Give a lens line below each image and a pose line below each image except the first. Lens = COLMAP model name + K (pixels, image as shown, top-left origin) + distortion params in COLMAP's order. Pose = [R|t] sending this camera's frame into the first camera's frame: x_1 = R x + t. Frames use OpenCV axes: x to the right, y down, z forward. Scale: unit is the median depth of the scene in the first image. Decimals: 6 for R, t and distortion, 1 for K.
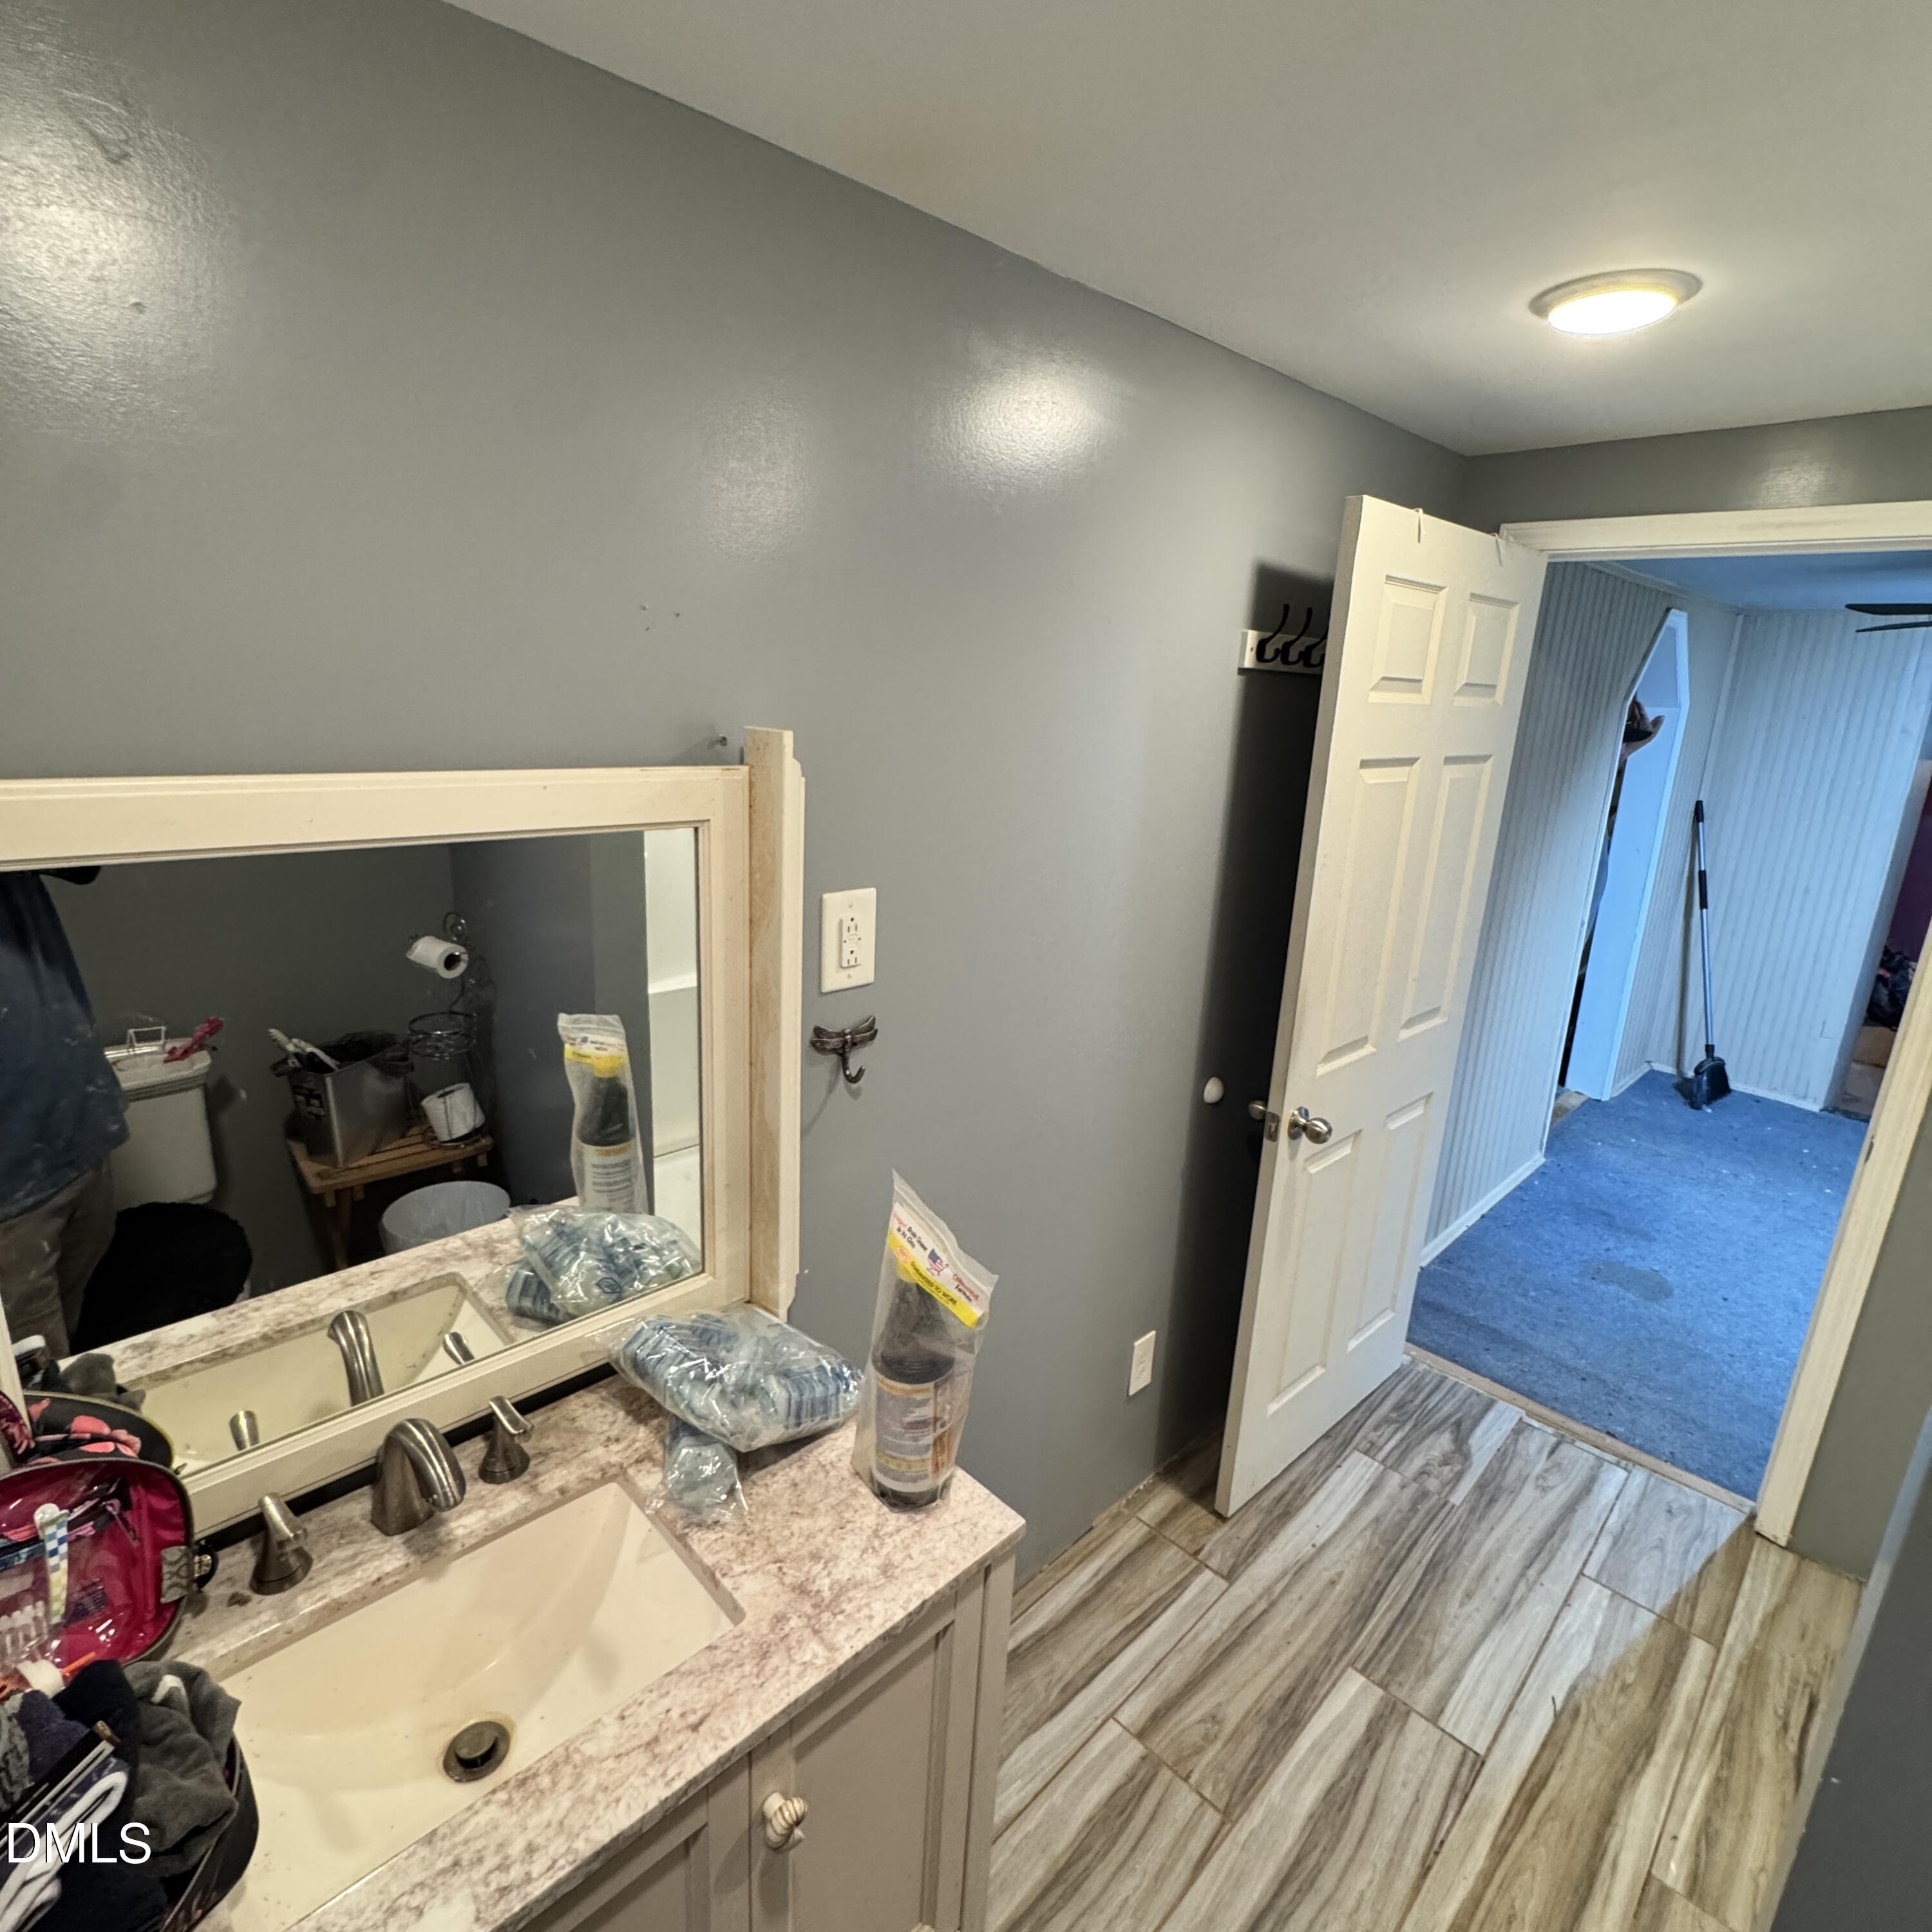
lens RADIAL K [[1025.8, 0, 970.4], [0, 1025.8, 964.7], [0, 0, 1]] dist [-0.004263, 0.000240]
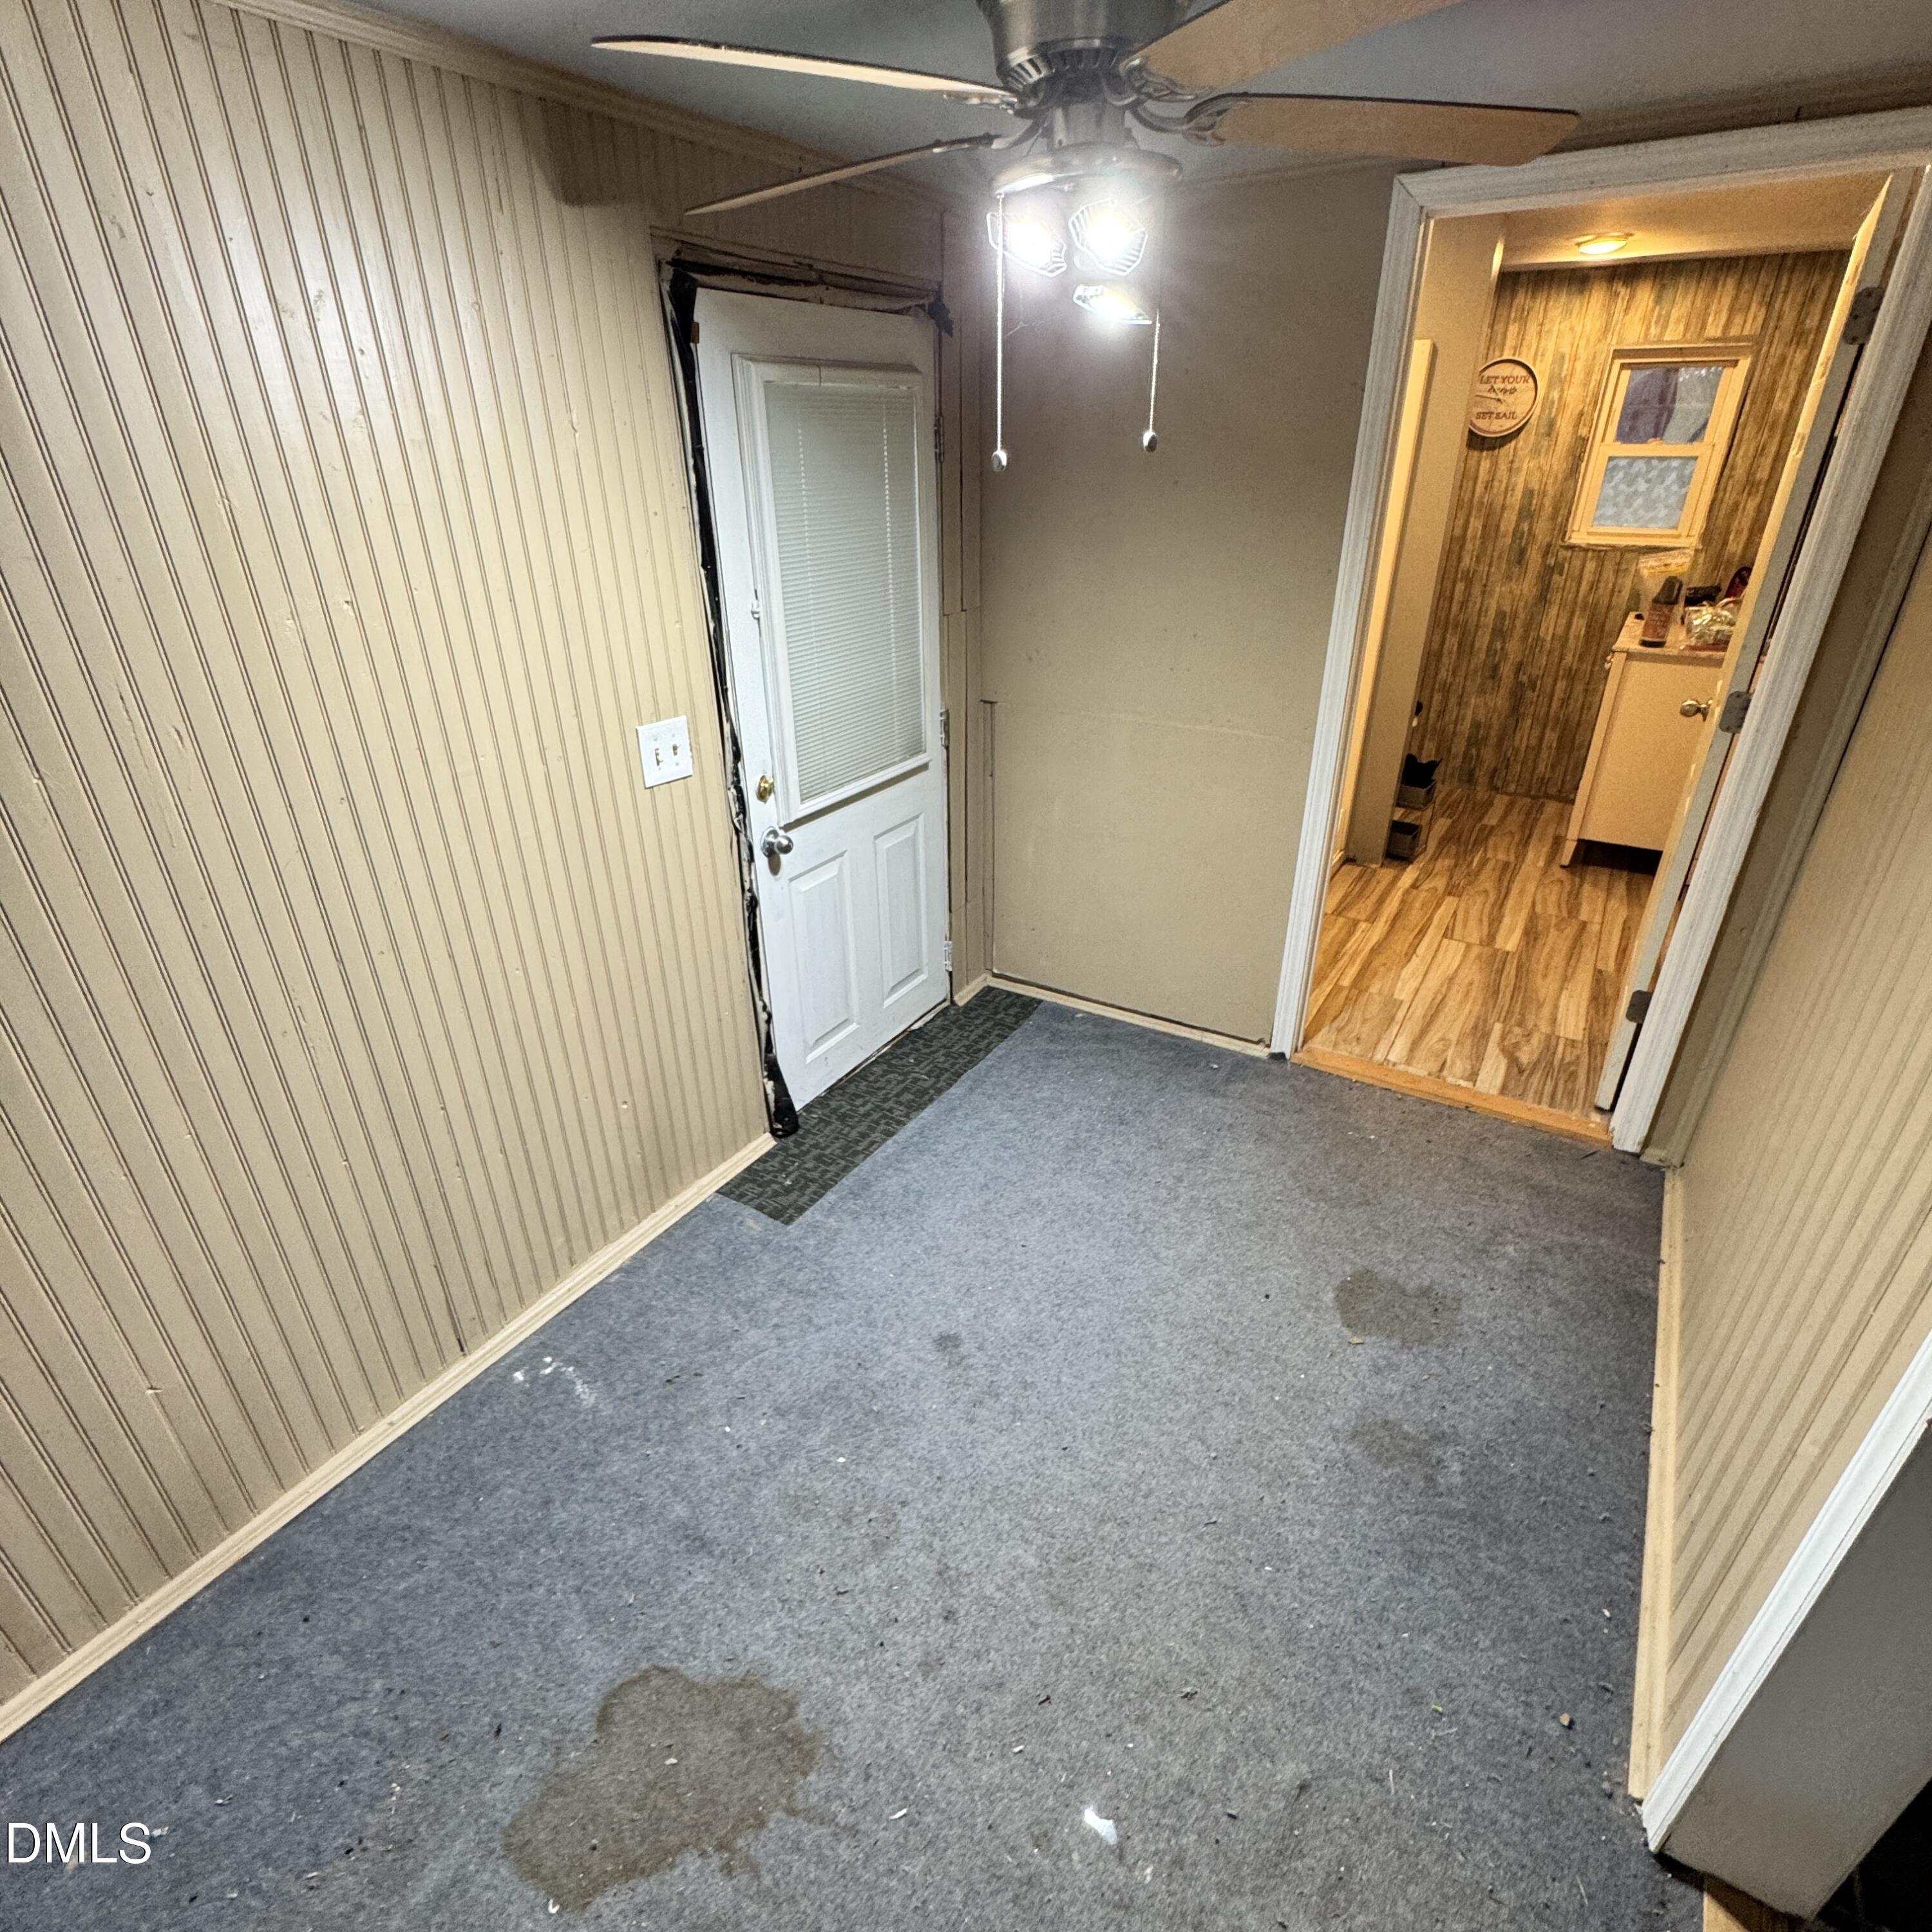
lens RADIAL K [[1025.8, 0, 969.0], [0, 1025.8, 967.3], [0, 0, 1]] dist [-0.004263, 0.000240]
pose [[-0.973588, 0.077603, -0.214718, 1.659732], [-0.088303, 0.739284, 0.667579, -0.444288], [0.210544, 0.668907, -0.712905, 2.028894]]
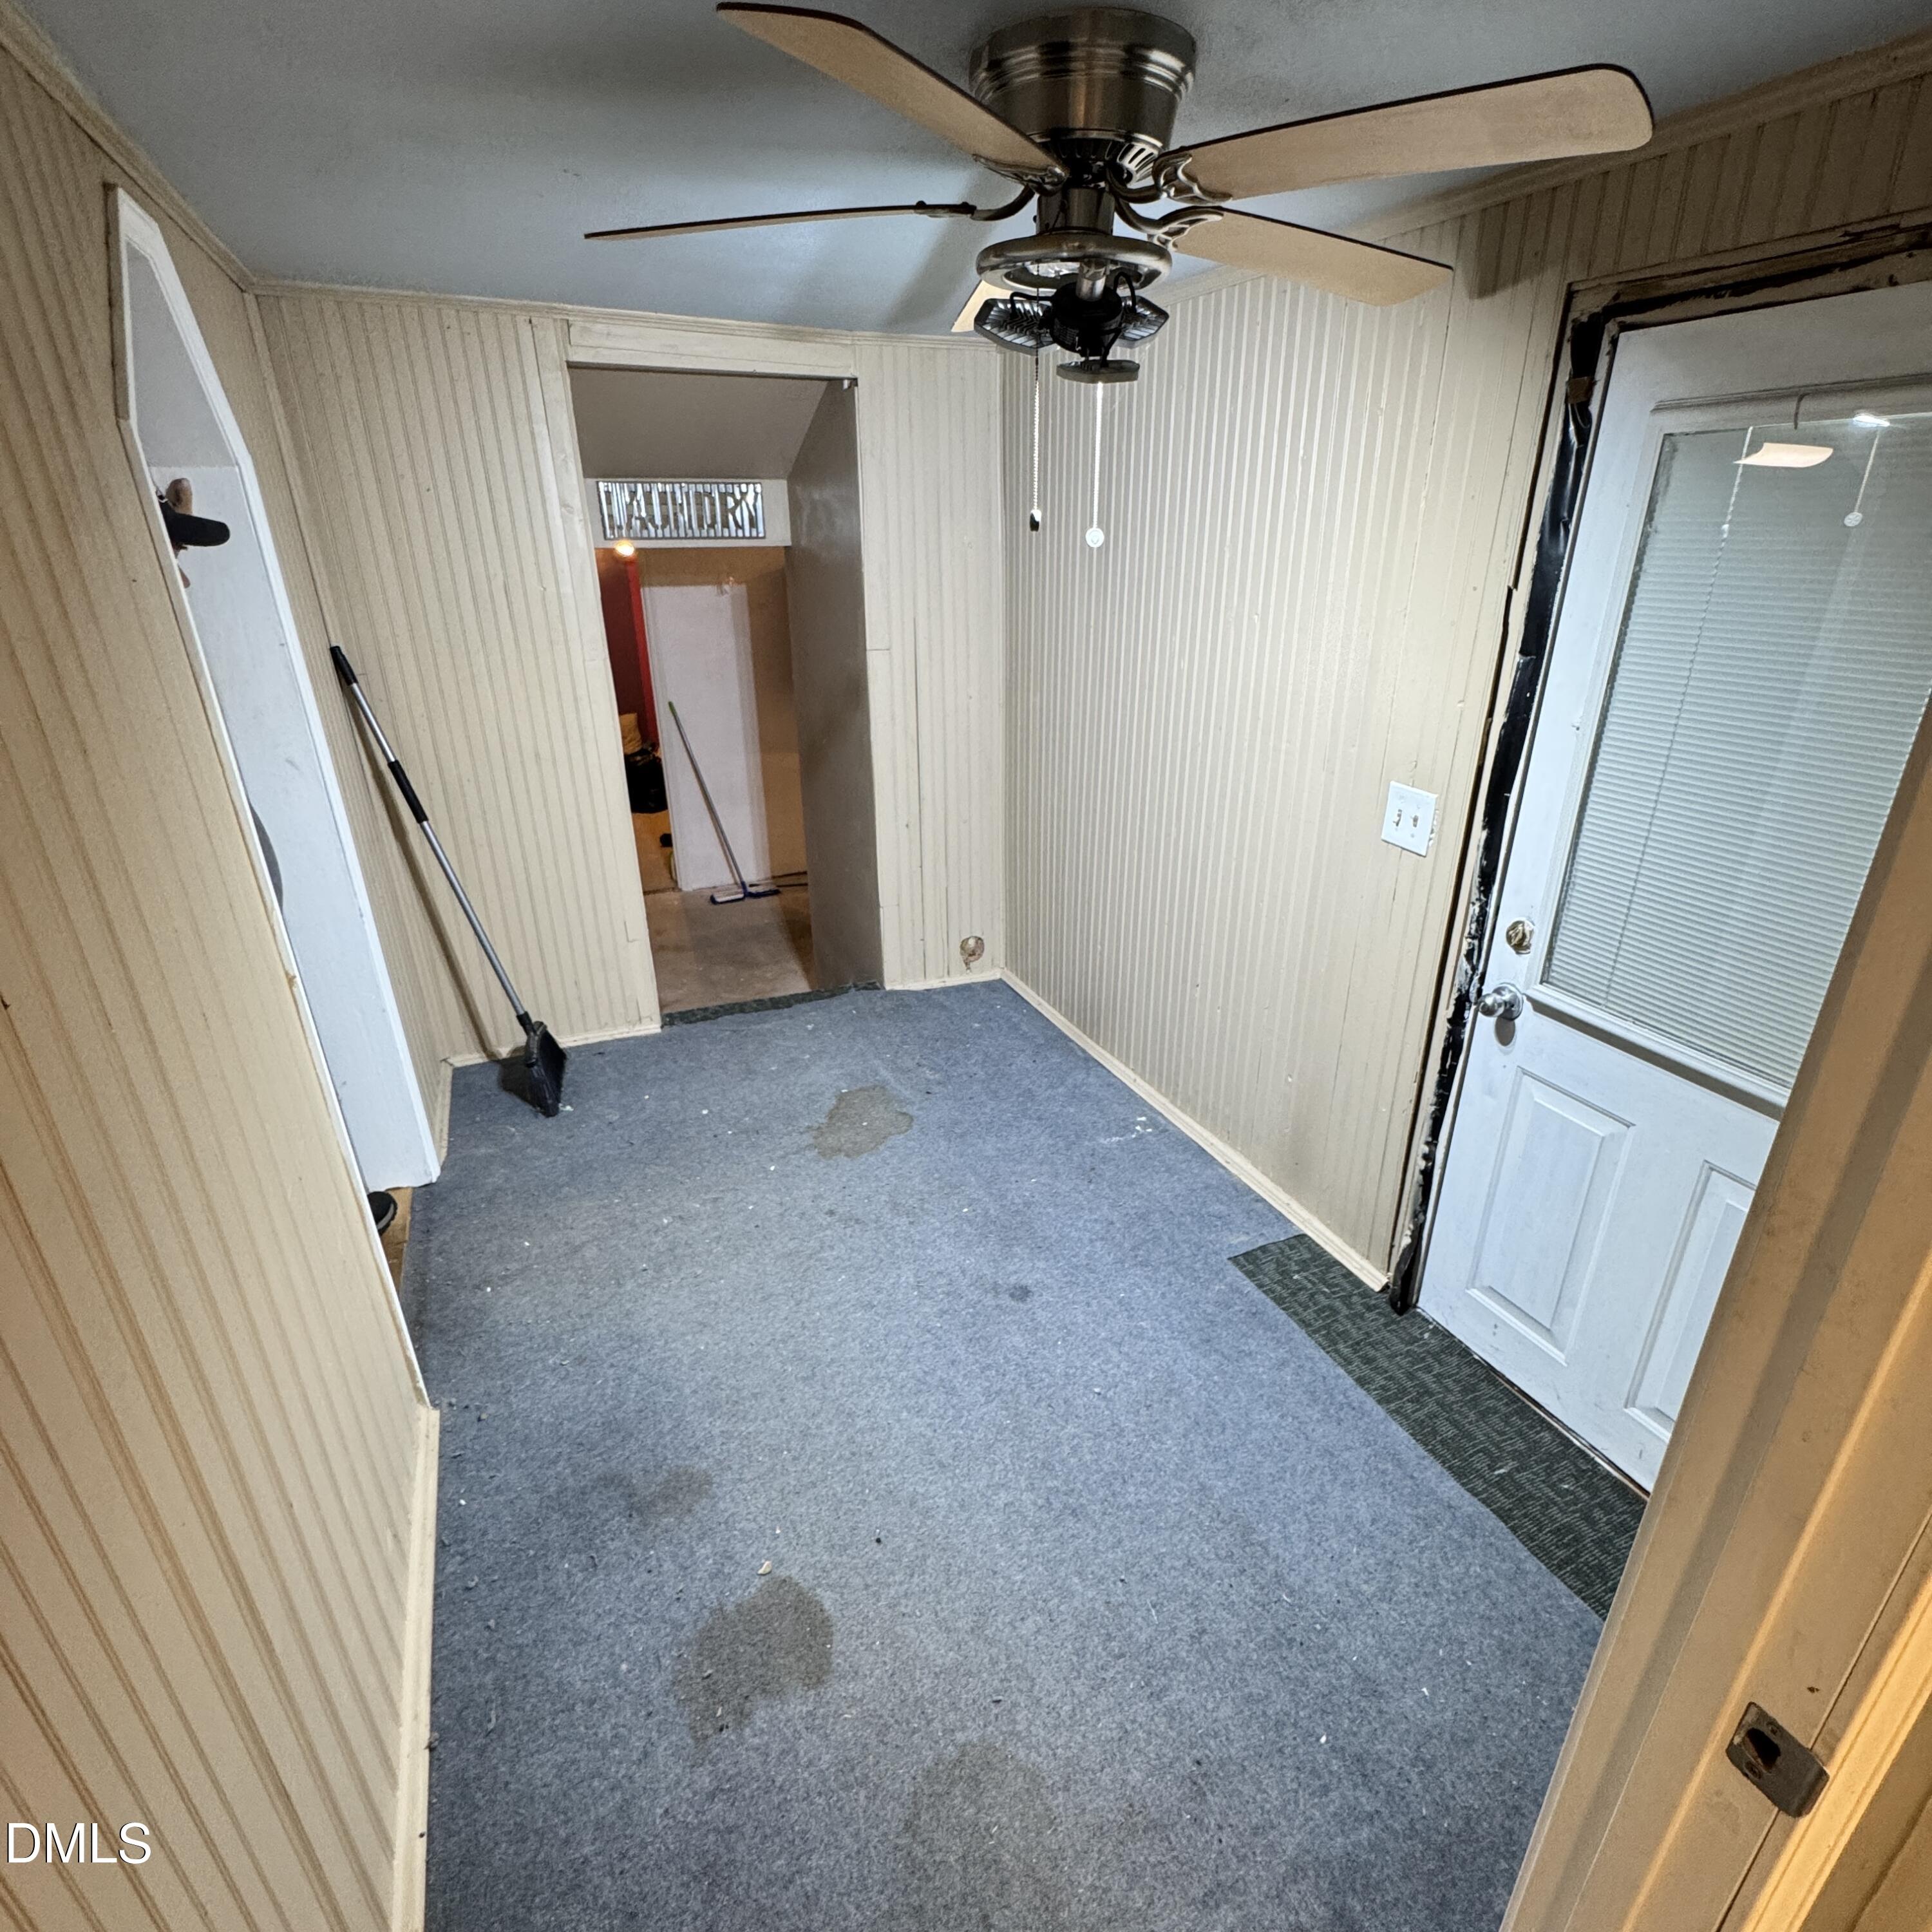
lens RADIAL K [[1025.8, 0, 967.3], [0, 1025.8, 965.6], [0, 0, 1]] dist [-0.004263, 0.000240]
pose [[0.343085, -0.407266, 0.846420, 0.628815], [0.270459, 0.905784, 0.326202, -0.207509], [-0.899525, 0.117007, 0.420909, 1.057546]]
